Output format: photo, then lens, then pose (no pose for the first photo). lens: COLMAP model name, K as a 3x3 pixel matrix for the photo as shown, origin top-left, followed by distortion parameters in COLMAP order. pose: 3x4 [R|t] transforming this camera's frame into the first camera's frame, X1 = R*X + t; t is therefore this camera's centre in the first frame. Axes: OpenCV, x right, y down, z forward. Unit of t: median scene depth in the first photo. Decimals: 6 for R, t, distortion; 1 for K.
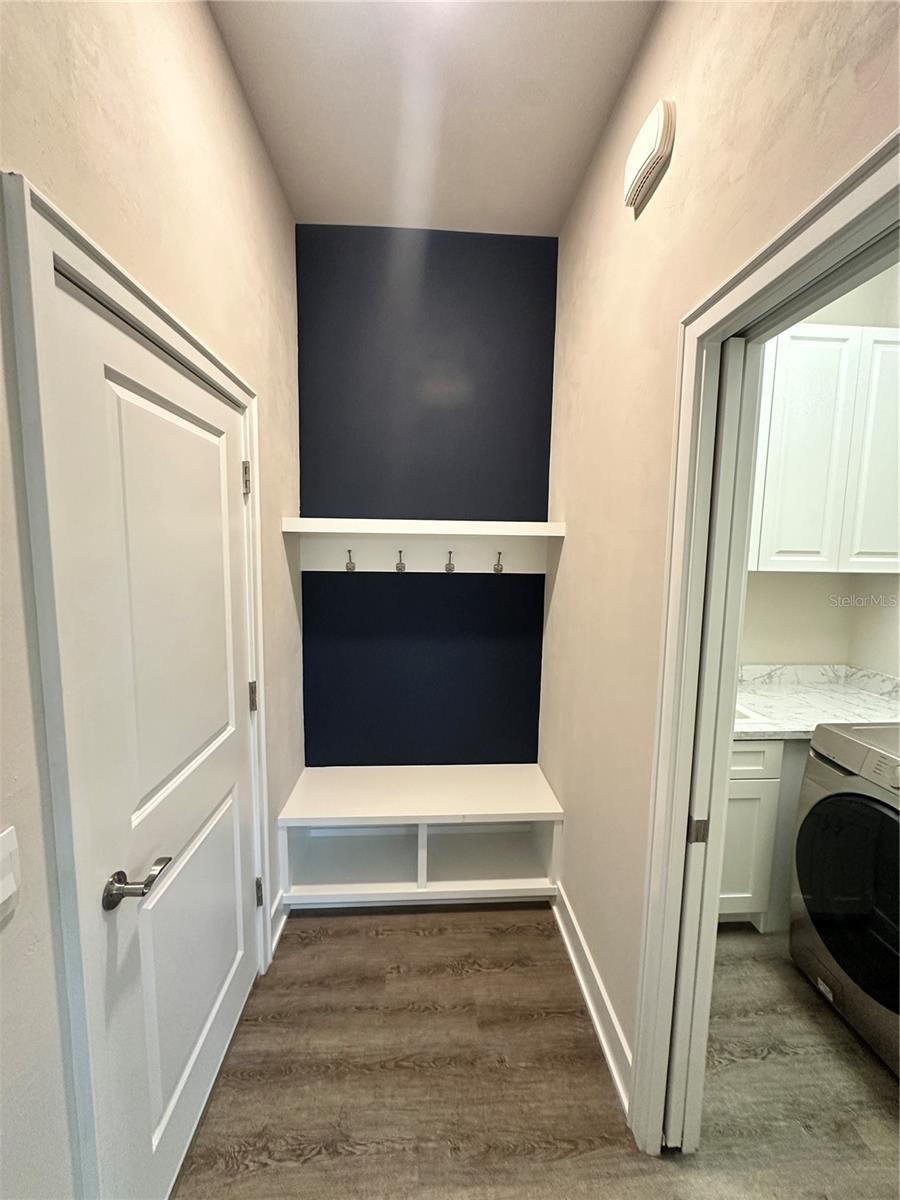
lens RADIAL K [[477.6, 0, 452.4], [0, 477.6, 600.4], [0, 0, 1]] dist [-0.002387, -0.000171]
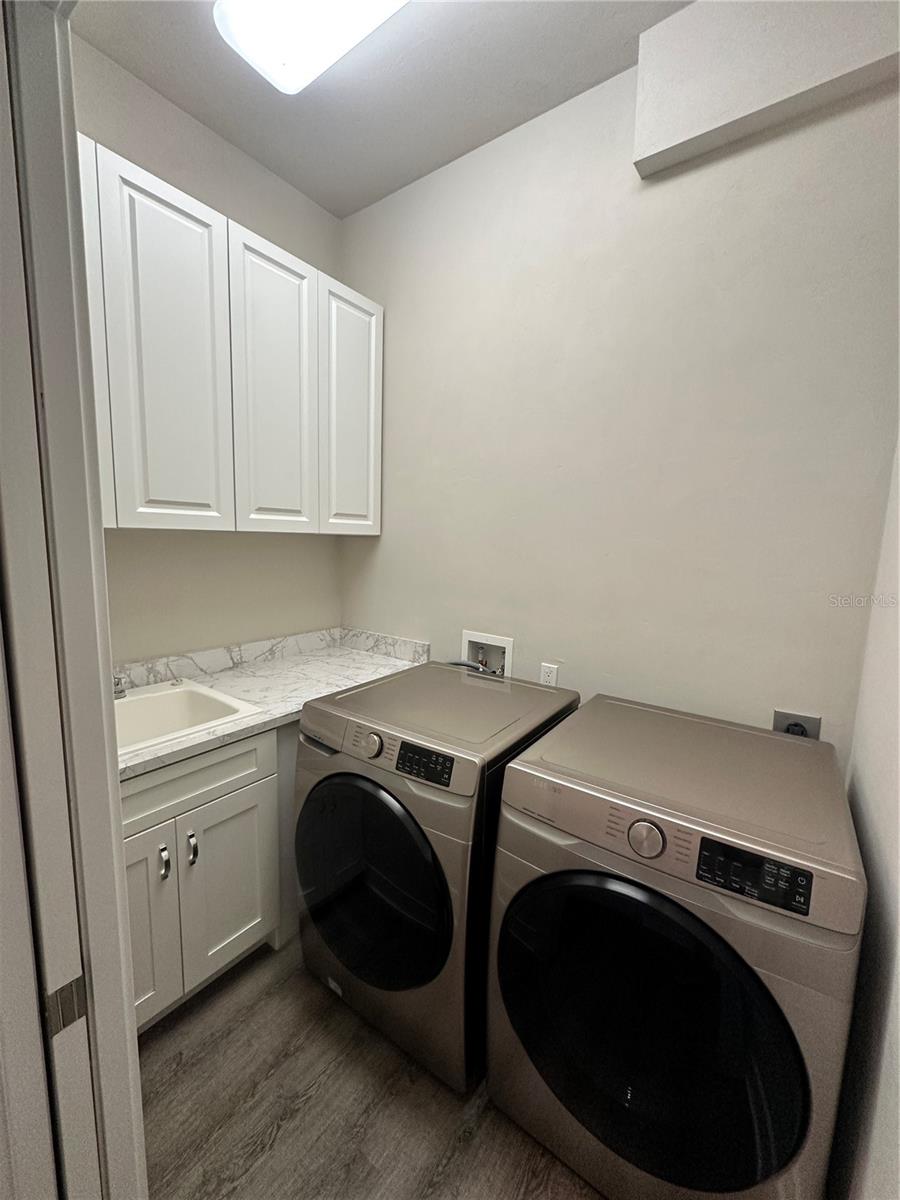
lens RADIAL K [[477.6, 0, 451.2], [0, 477.6, 599.8], [0, 0, 1]] dist [-0.002387, -0.000171]
pose [[0.633911, -0.096869, 0.767315, 0.242835], [0.064607, 0.995290, 0.072275, 0.021748], [-0.770702, 0.003757, 0.637184, 0.199697]]
